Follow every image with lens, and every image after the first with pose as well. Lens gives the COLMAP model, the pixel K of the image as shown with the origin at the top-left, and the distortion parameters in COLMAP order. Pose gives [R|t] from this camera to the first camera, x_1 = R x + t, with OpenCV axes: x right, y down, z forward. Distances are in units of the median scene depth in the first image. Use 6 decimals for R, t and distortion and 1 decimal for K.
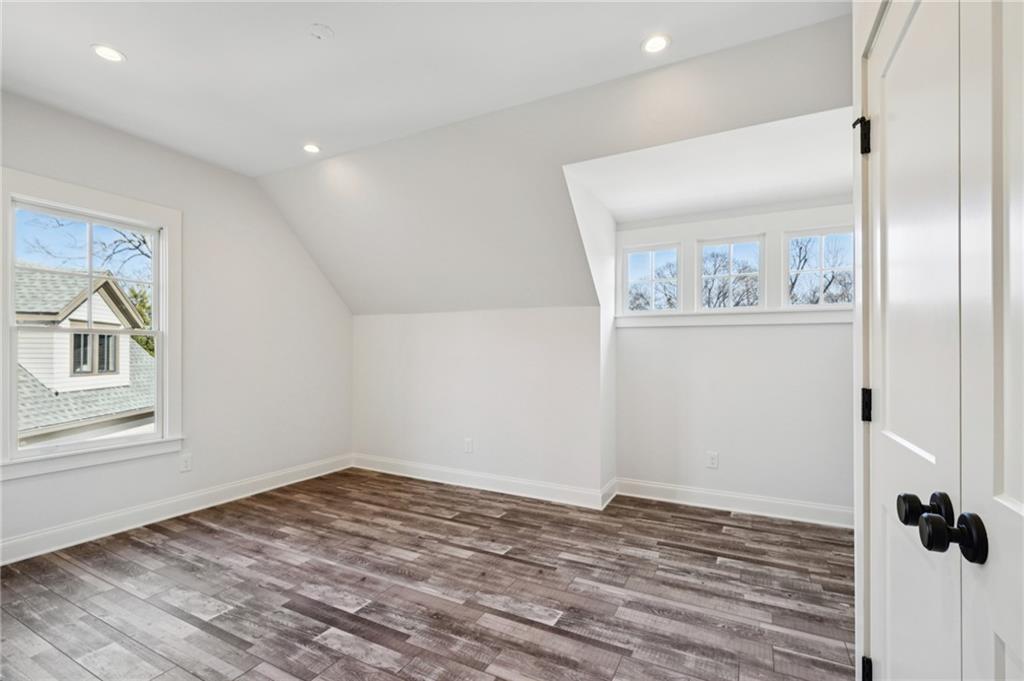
lens RADIAL K [[455.3, 0, 513.2], [0, 455.3, 349.8], [0, 0, 1]] dist [-0.000081, 0.000125]
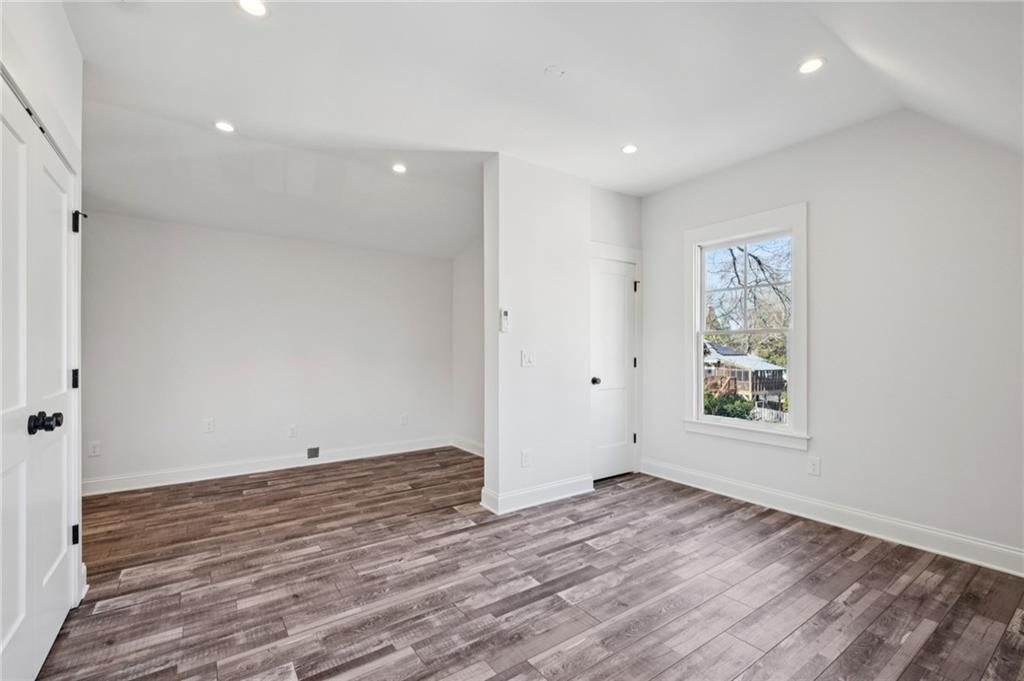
lens RADIAL K [[455.3, 0, 513.2], [0, 455.3, 349.8], [0, 0, 1]] dist [-0.000081, 0.000125]
pose [[-0.452345, 0.001286, -0.891842, 0.522322], [0.004905, 0.999987, -0.001046, 0.008569], [0.891829, -0.004848, -0.452346, 1.139485]]
